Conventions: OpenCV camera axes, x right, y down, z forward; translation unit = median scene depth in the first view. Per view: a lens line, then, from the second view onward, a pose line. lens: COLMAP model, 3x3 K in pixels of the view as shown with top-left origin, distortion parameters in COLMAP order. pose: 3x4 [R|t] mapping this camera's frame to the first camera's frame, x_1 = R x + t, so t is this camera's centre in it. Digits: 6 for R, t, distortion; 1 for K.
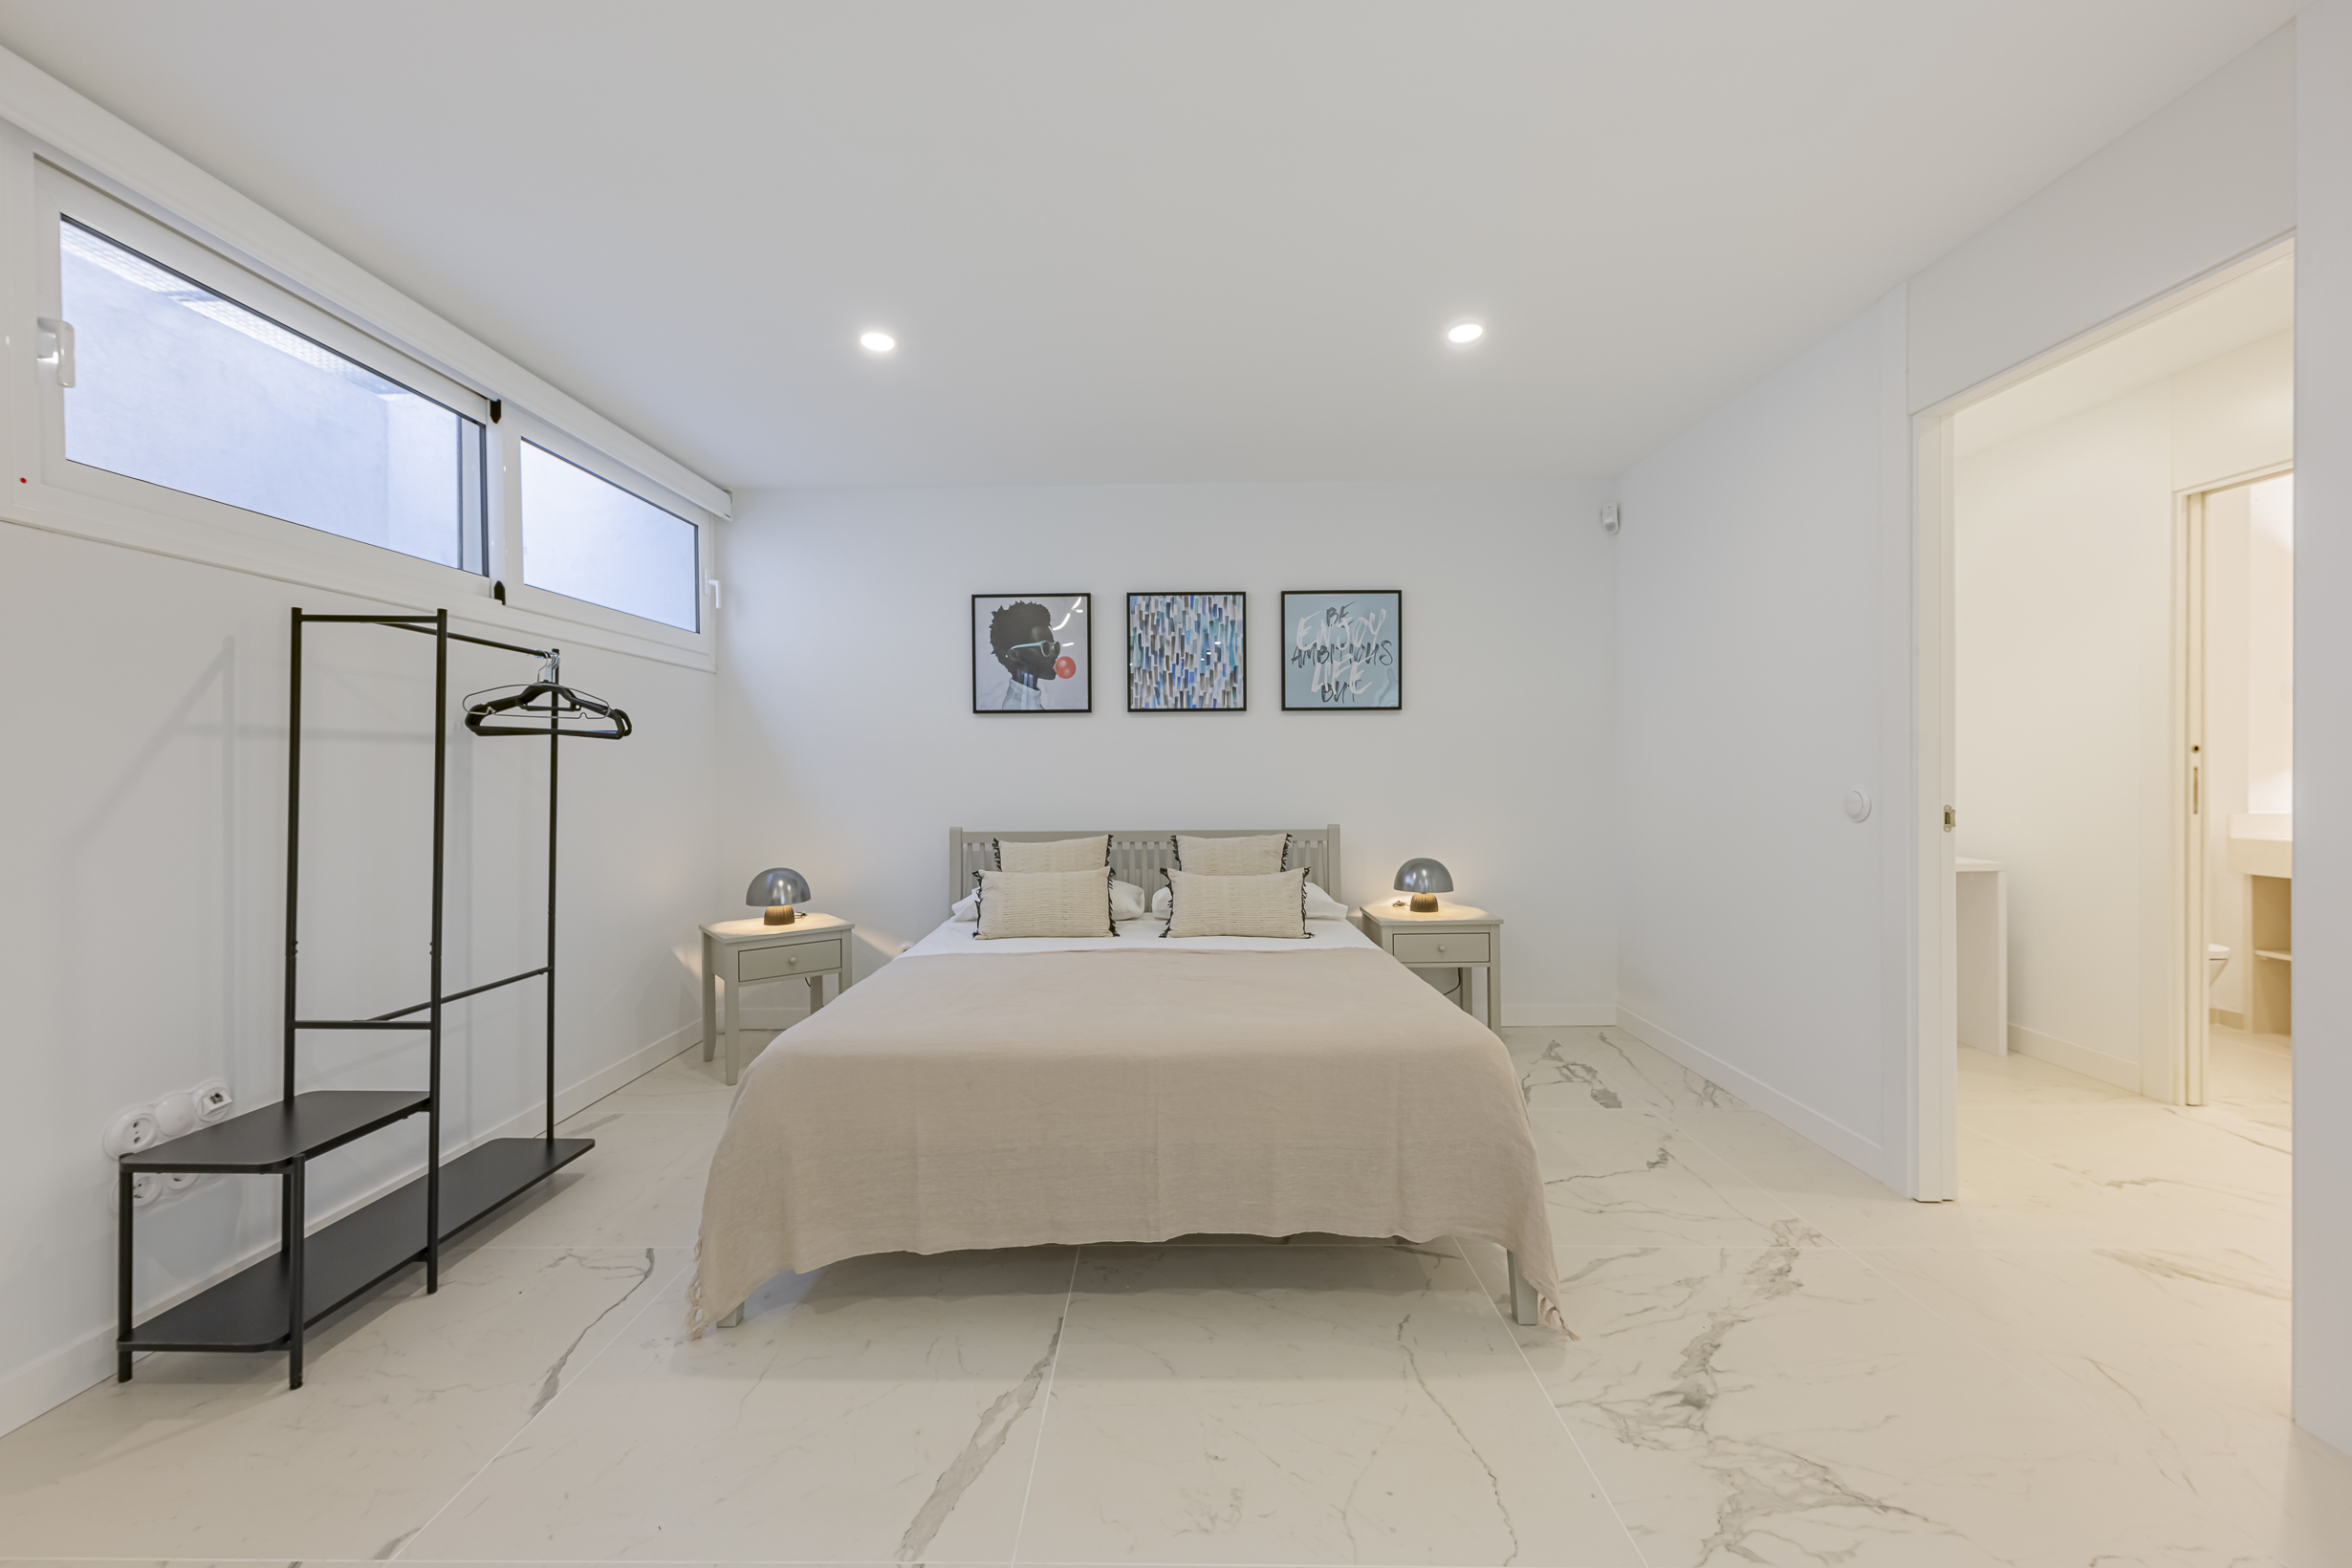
lens RADIAL K [[945.3, 0, 1163.5], [0, 945.3, 778.2], [0, 0, 1]] dist [-0.001493, 0.000214]
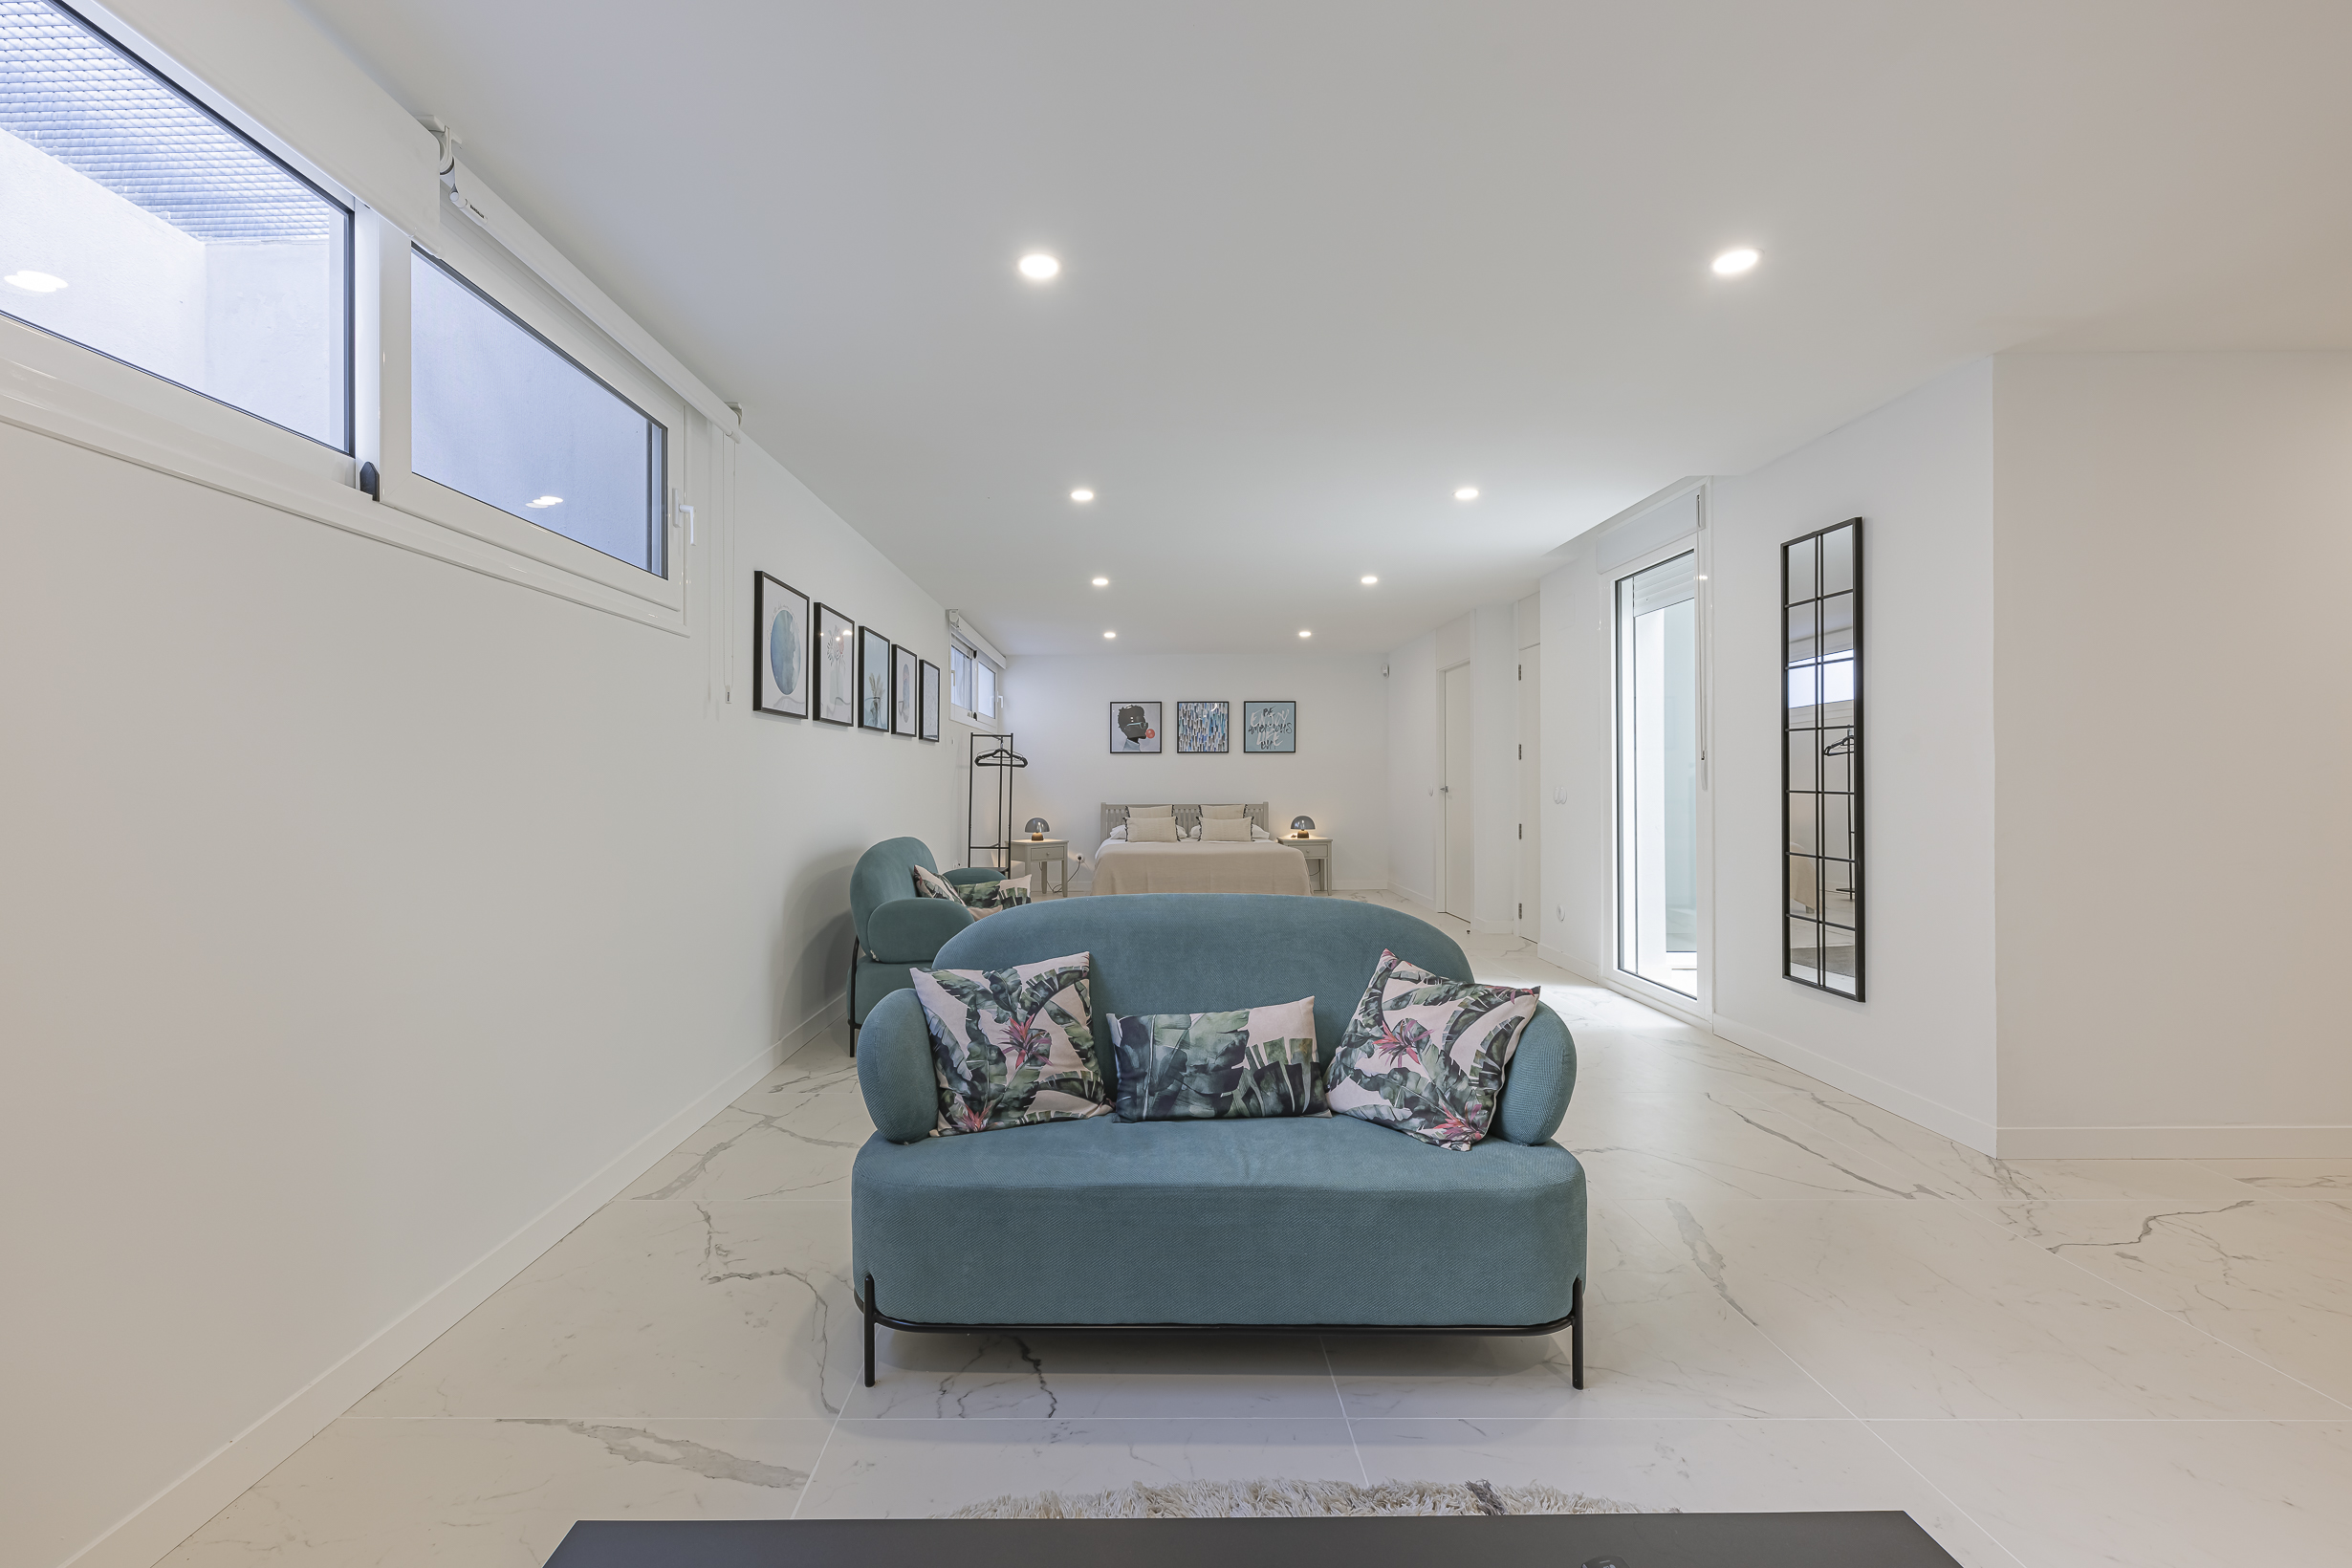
lens RADIAL K [[982.2, 0, 1135.9], [0, 982.2, 773.6], [0, 0, 1]] dist [-0.000541, 0.000275]
pose [[0.999969, 0.004198, 0.006690, -0.155992], [-0.004109, 0.999904, -0.013268, 0.012573], [-0.006745, 0.013240, 0.999890, -1.407652]]
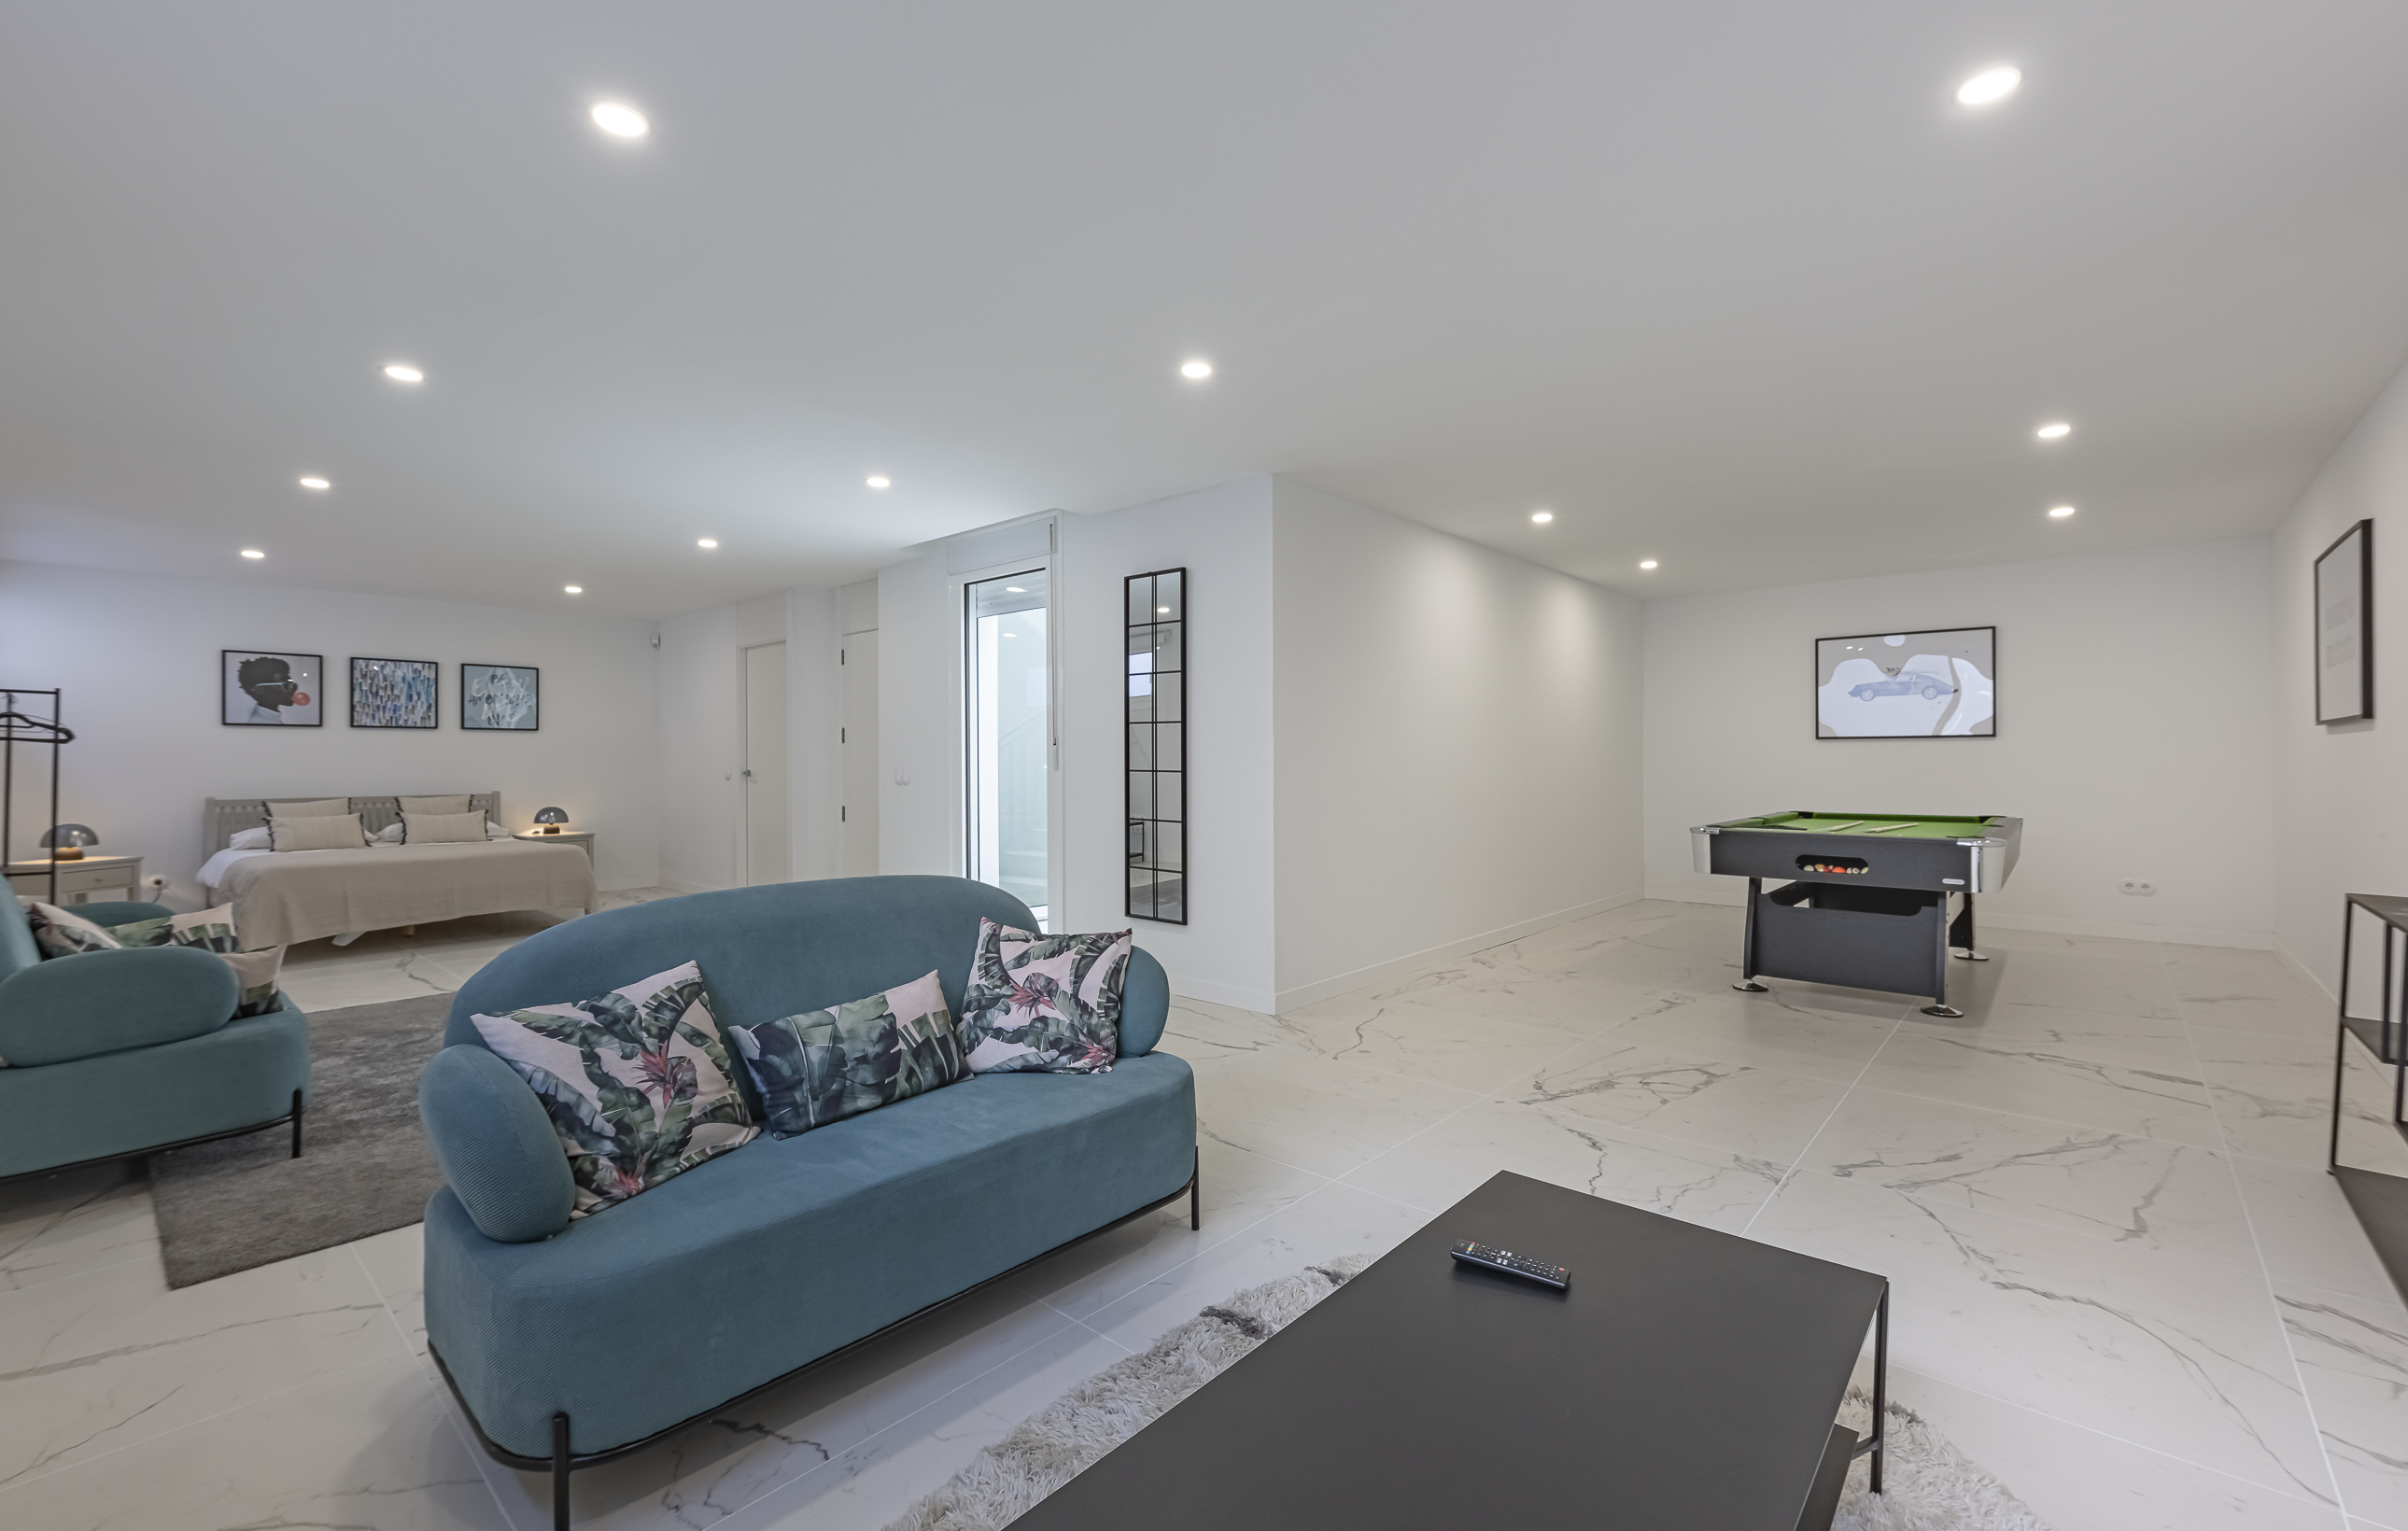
lens RADIAL K [[1003.5, 0, 1209.2], [0, 1003.5, 760.3], [0, 0, 1]] dist [0.001074, 0.000289]
pose [[0.651755, 0.006213, 0.758404, -0.402496], [0.004075, 0.999923, -0.011694, 0.016873], [-0.758419, 0.010712, 0.651680, -1.349332]]
